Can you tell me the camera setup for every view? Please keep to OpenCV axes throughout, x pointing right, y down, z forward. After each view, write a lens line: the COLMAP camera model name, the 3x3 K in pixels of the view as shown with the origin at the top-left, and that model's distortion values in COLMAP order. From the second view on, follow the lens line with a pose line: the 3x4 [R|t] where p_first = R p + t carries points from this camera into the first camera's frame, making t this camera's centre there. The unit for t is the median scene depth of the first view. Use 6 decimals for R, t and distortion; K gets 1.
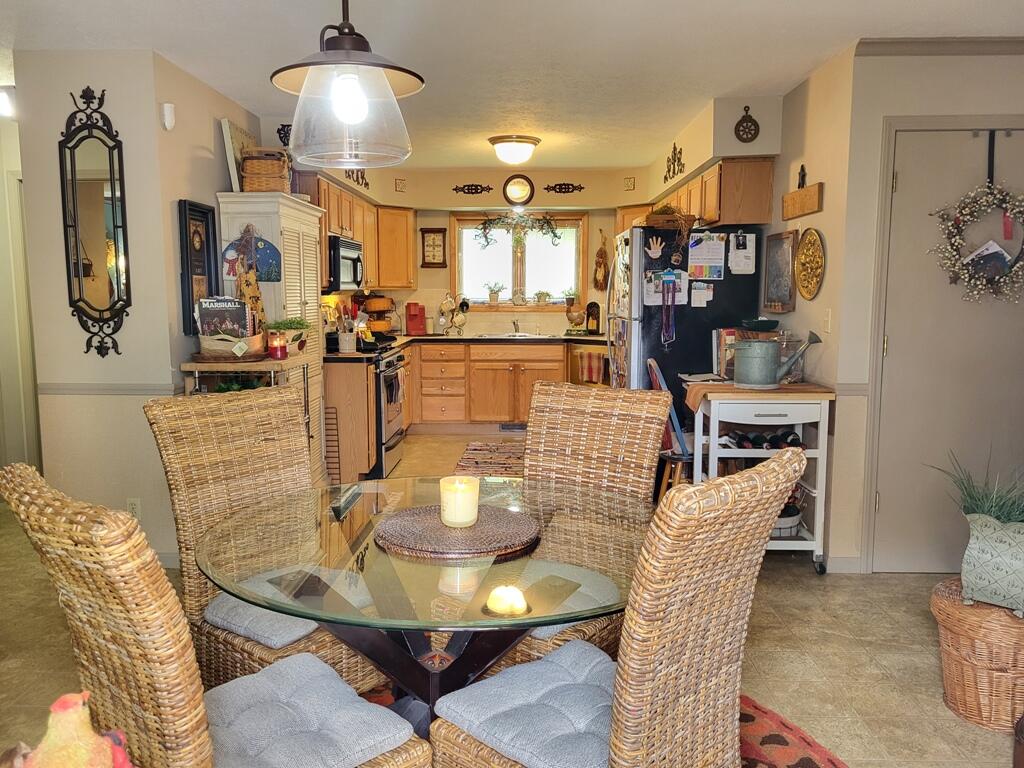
lens RADIAL K [[780.9, 0, 507.9], [0, 780.9, 378.3], [0, 0, 1]] dist [0.038209, -0.036145]
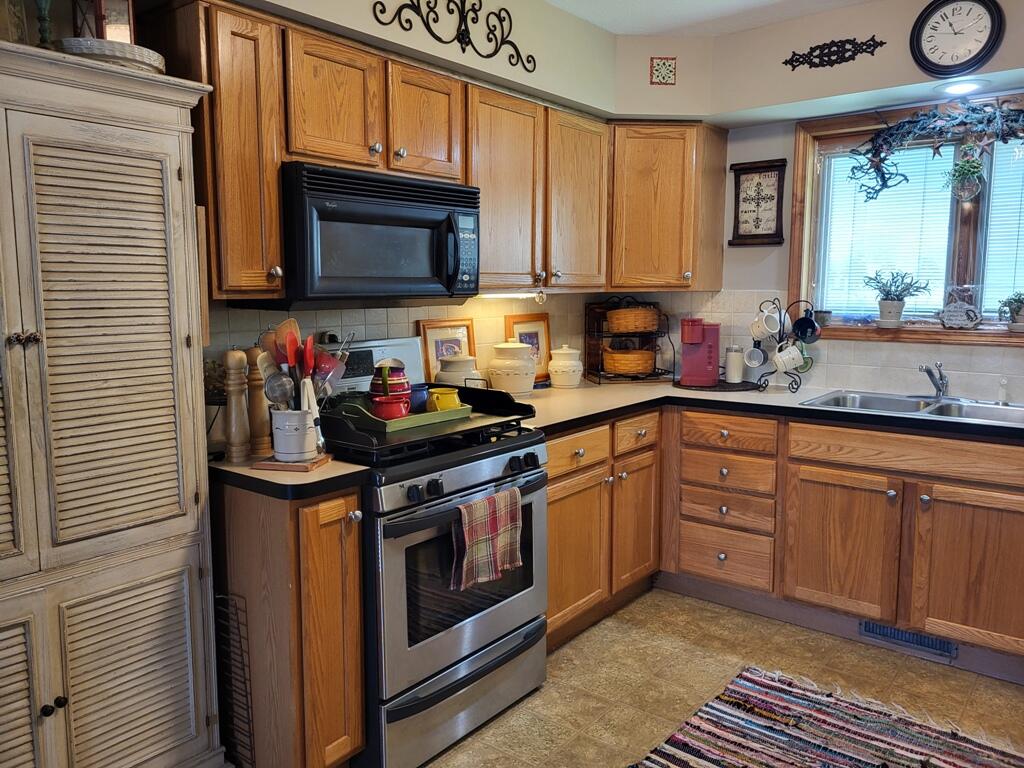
lens RADIAL K [[780.9, 0, 489.8], [0, 780.9, 380.8], [0, 0, 1]] dist [0.038209, -0.036145]
pose [[0.791095, 0.070917, -0.607569, 0.080021], [-0.066129, 0.997351, 0.030309, -0.066820], [0.608109, 0.016201, 0.793688, 0.557019]]
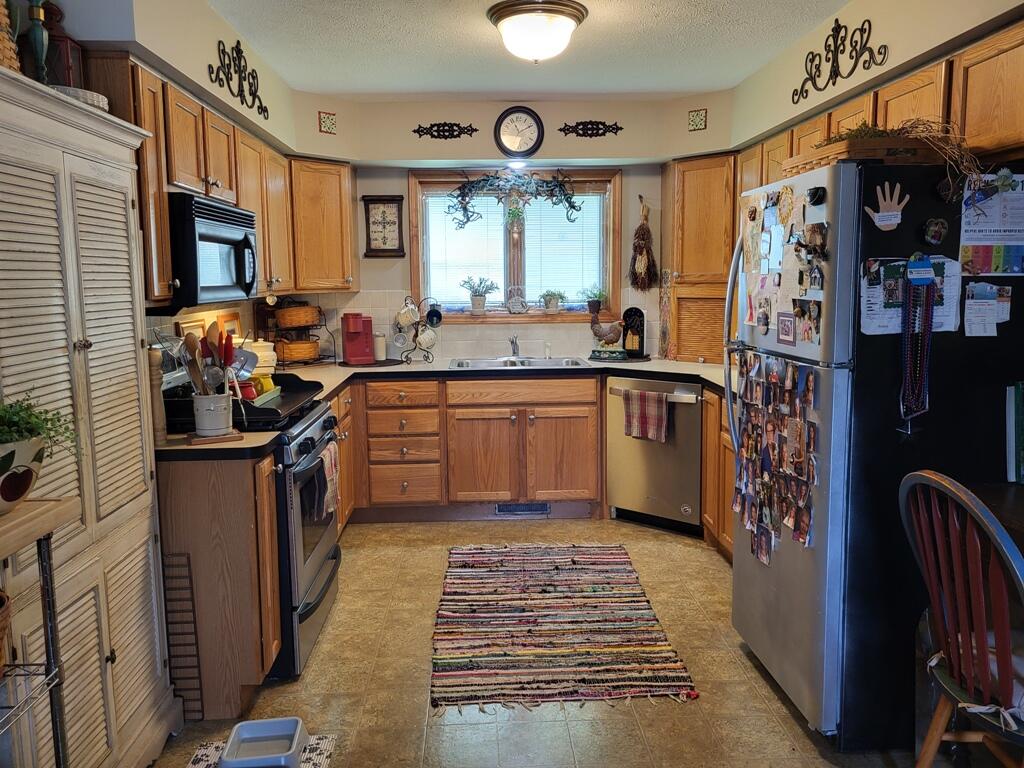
lens RADIAL K [[780.9, 0, 504.4], [0, 780.9, 370.7], [0, 0, 1]] dist [0.038209, -0.036145]
pose [[0.997853, -0.019329, 0.062576, -0.041089], [0.019054, 0.999806, 0.004996, -0.052848], [-0.062661, -0.003793, 0.998028, 0.374714]]
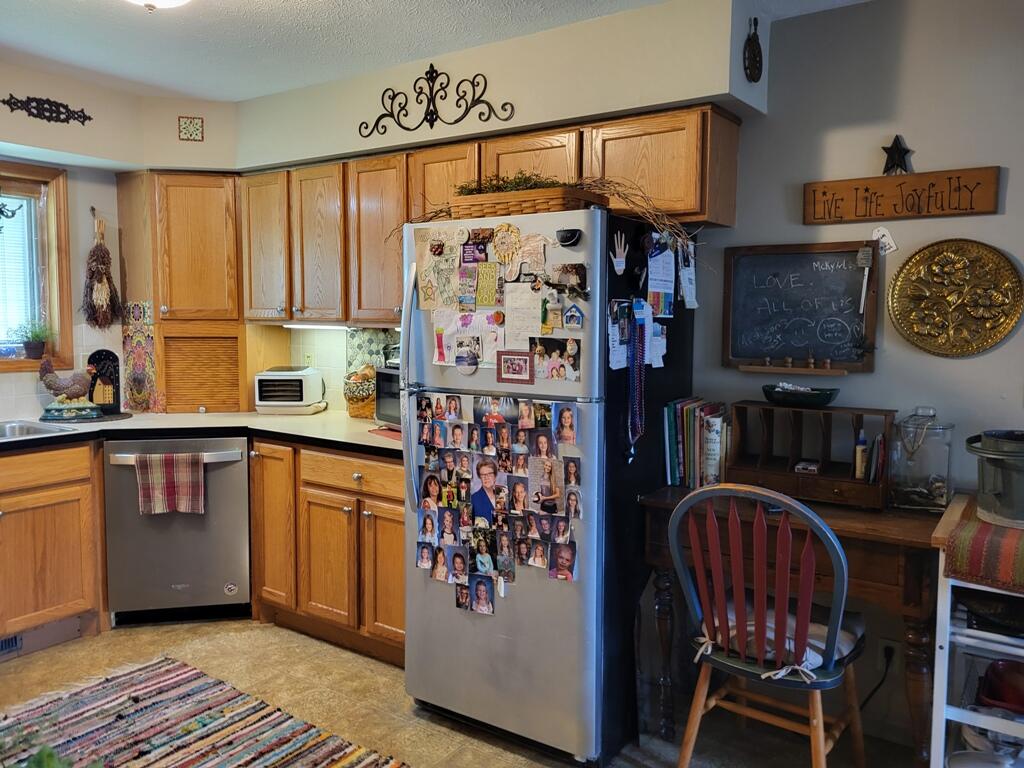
lens RADIAL K [[780.9, 0, 504.7], [0, 780.9, 375.0], [0, 0, 1]] dist [0.038209, -0.036145]
pose [[0.550674, -0.059589, 0.832591, -0.179514], [0.087024, 0.996112, 0.013735, -0.068817], [-0.830172, 0.064892, 0.553718, 0.526644]]
